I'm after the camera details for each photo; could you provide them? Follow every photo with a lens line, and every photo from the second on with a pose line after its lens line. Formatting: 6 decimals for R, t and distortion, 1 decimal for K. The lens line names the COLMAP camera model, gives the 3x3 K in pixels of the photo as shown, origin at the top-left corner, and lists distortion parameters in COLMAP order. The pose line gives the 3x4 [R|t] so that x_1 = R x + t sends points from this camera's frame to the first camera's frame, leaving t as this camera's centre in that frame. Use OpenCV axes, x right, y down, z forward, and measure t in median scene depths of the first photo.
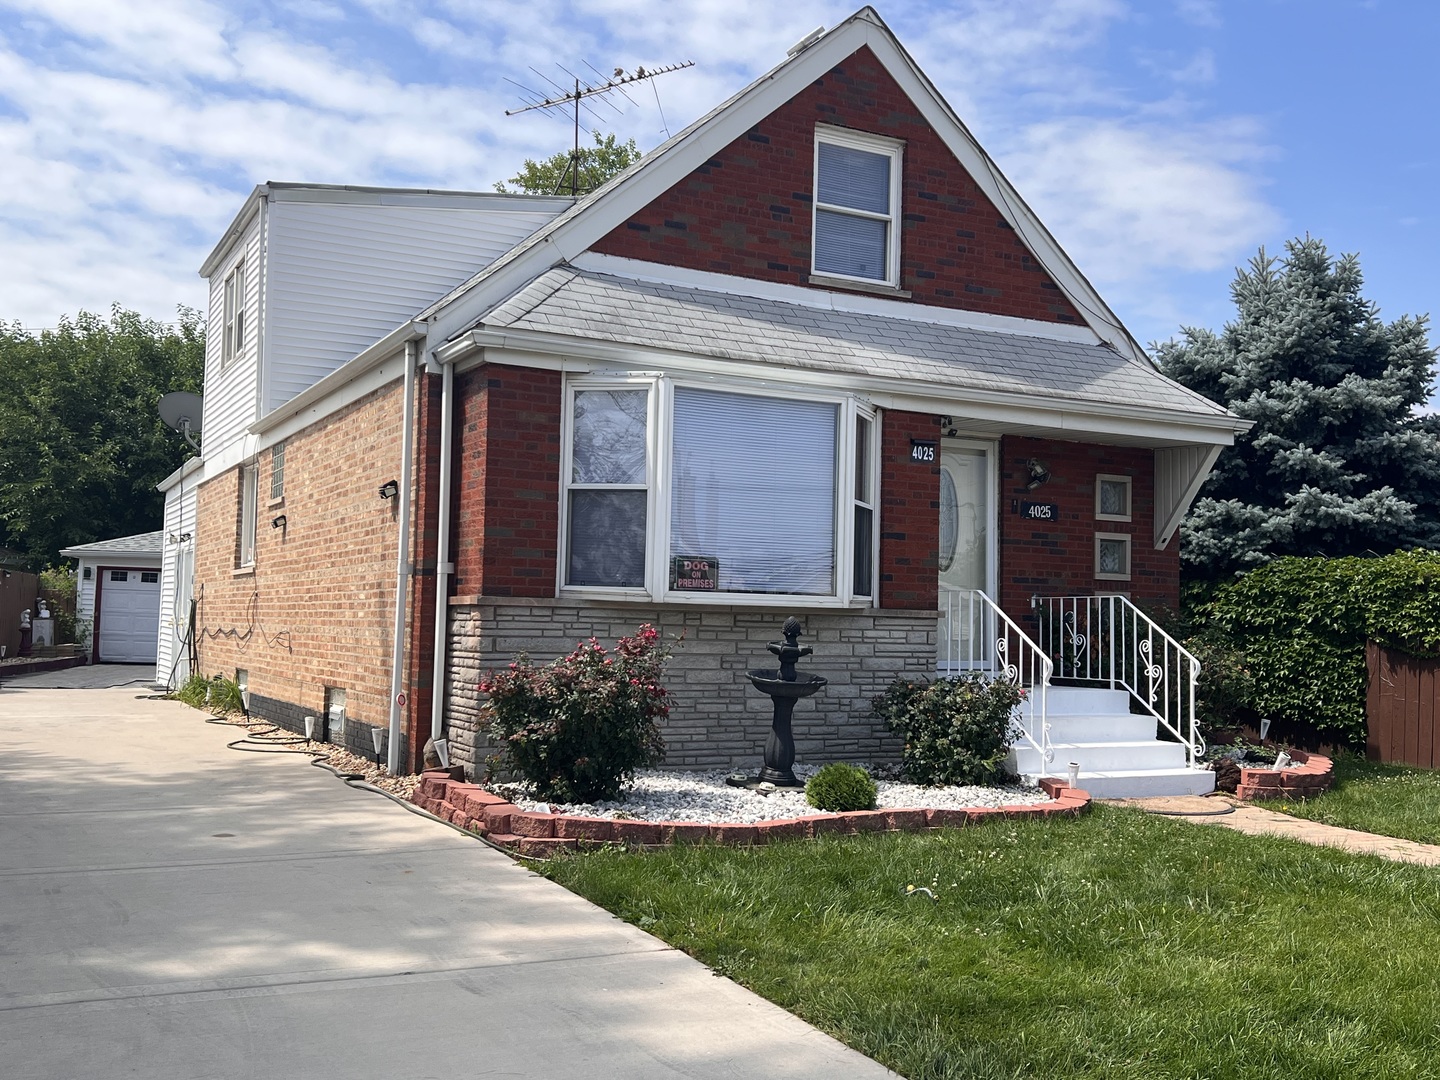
lens RADIAL K [[1428.4, 0, 719.0], [0, 1428.4, 557.2], [0, 0, 1]] dist [0.176386, -0.227761]
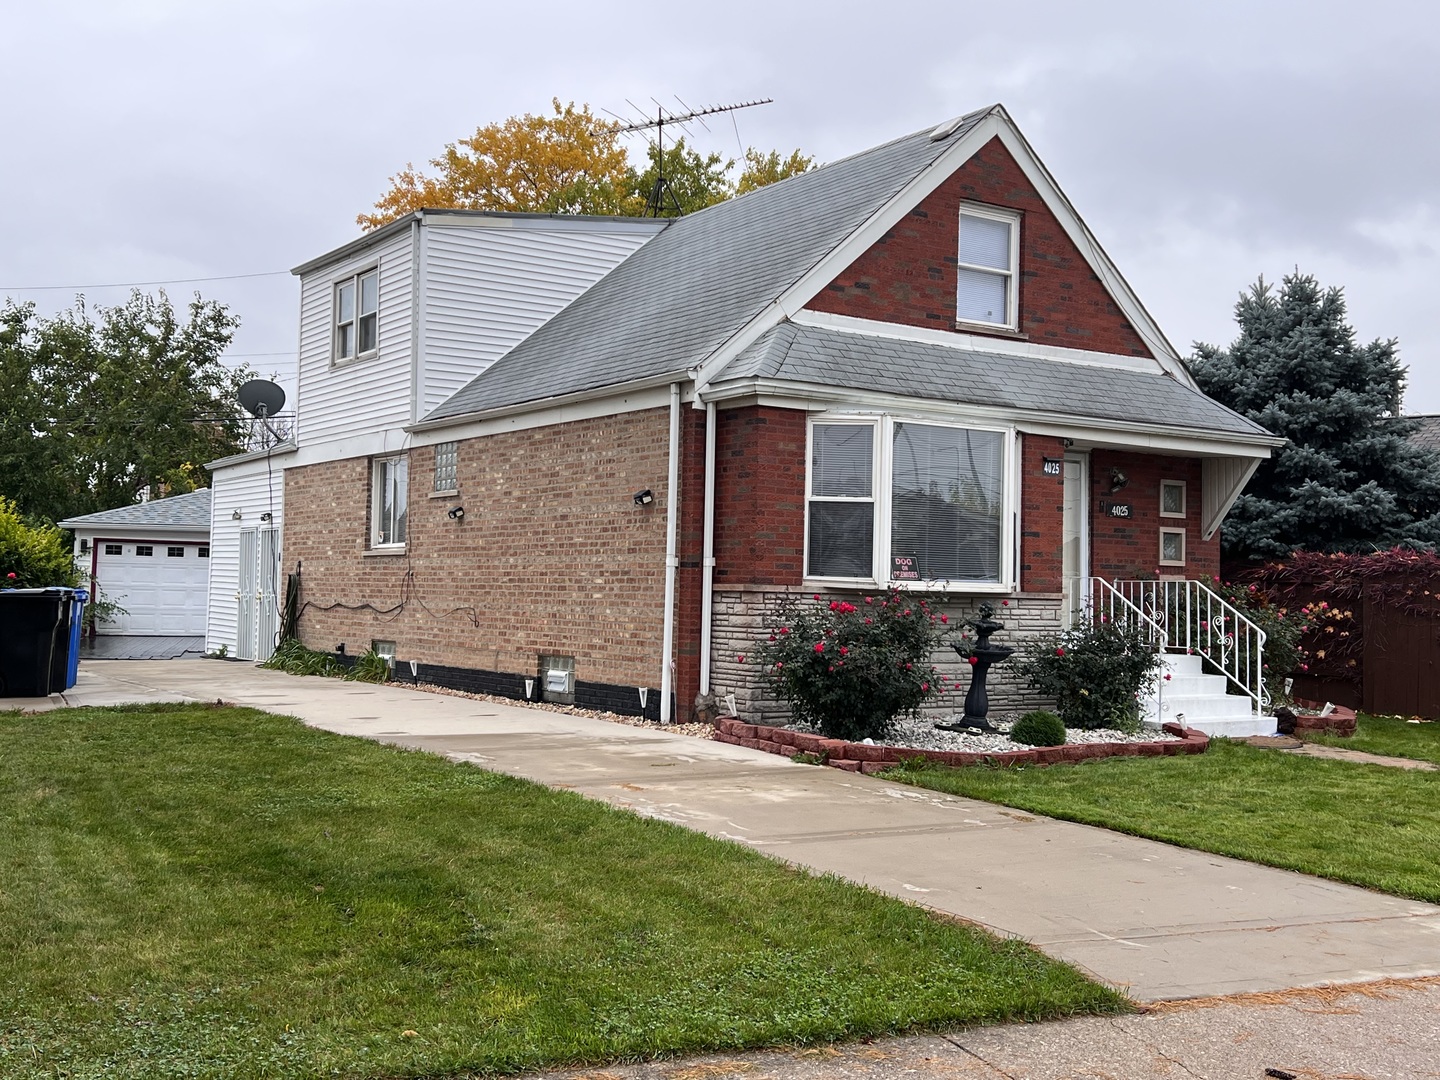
lens RADIAL K [[1563.2, 0, 720.0], [0, 1563.2, 540.0], [0, 0, 1]] dist [0.168534, -0.019938]
pose [[0.993818, 0.001802, 0.111006, -0.289770], [-0.003735, 0.999845, 0.017210, -0.031110], [-0.110958, -0.017518, 0.993671, -0.330383]]
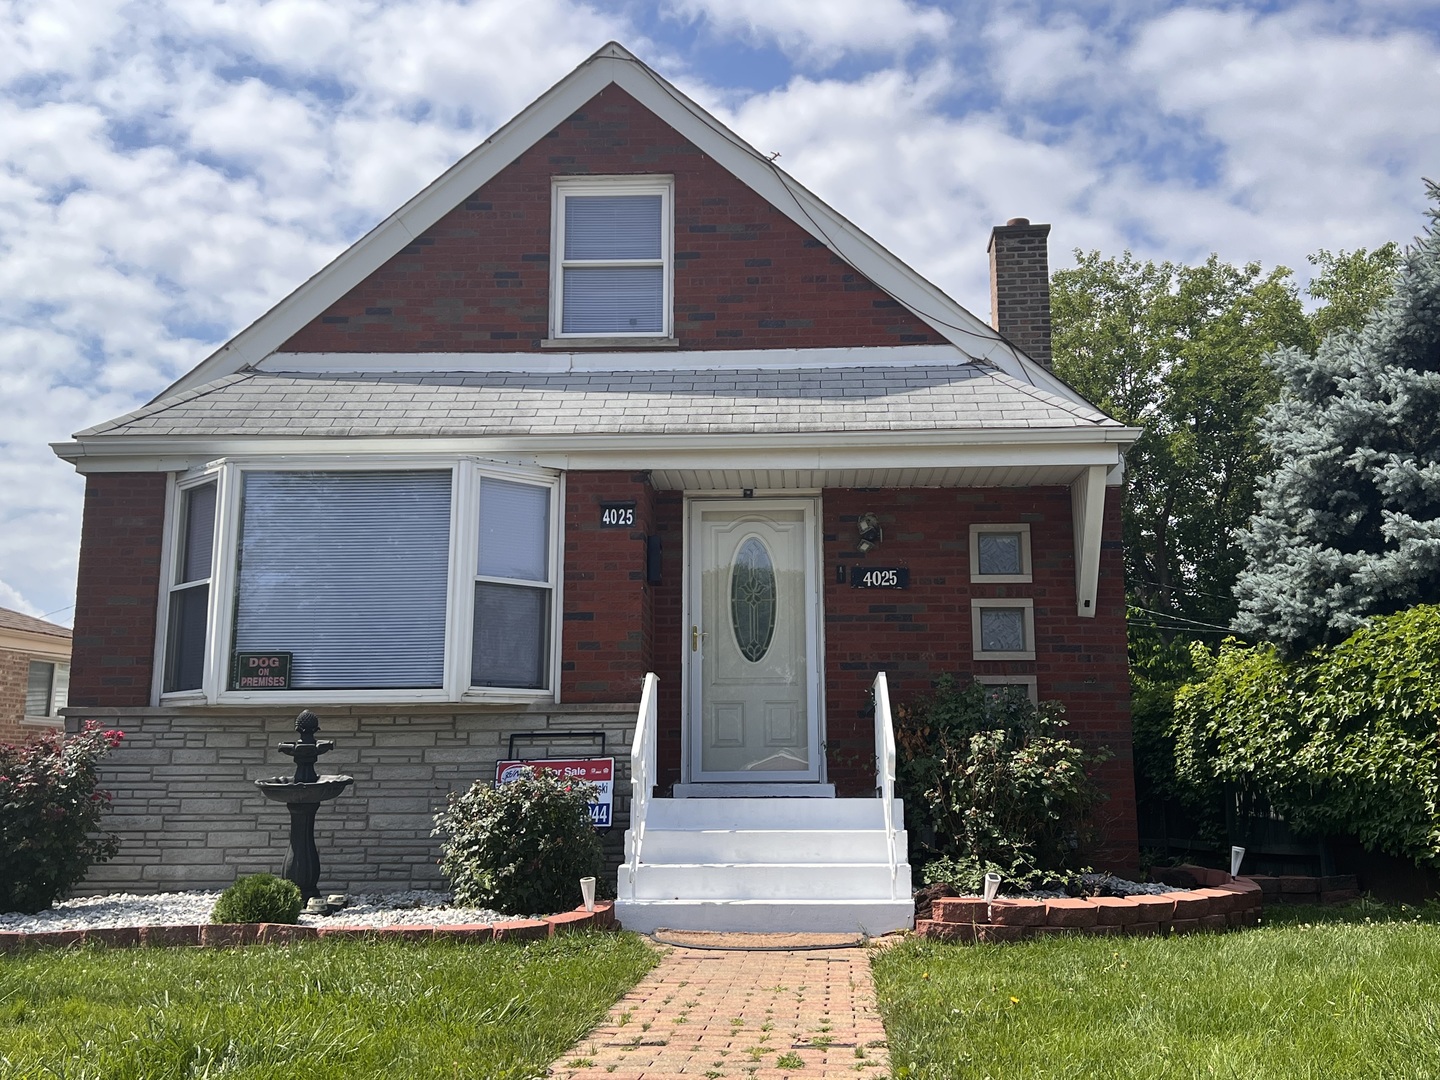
lens RADIAL K [[1473.3, 0, 720.0], [0, 1473.3, 540.0], [0, 0, 1]] dist [0.271254, -0.946103]
pose [[0.858998, -0.115420, -0.498799, 0.604452], [0.044470, 0.987396, -0.151896, 0.073182], [0.510043, 0.108296, 0.853304, 0.279354]]
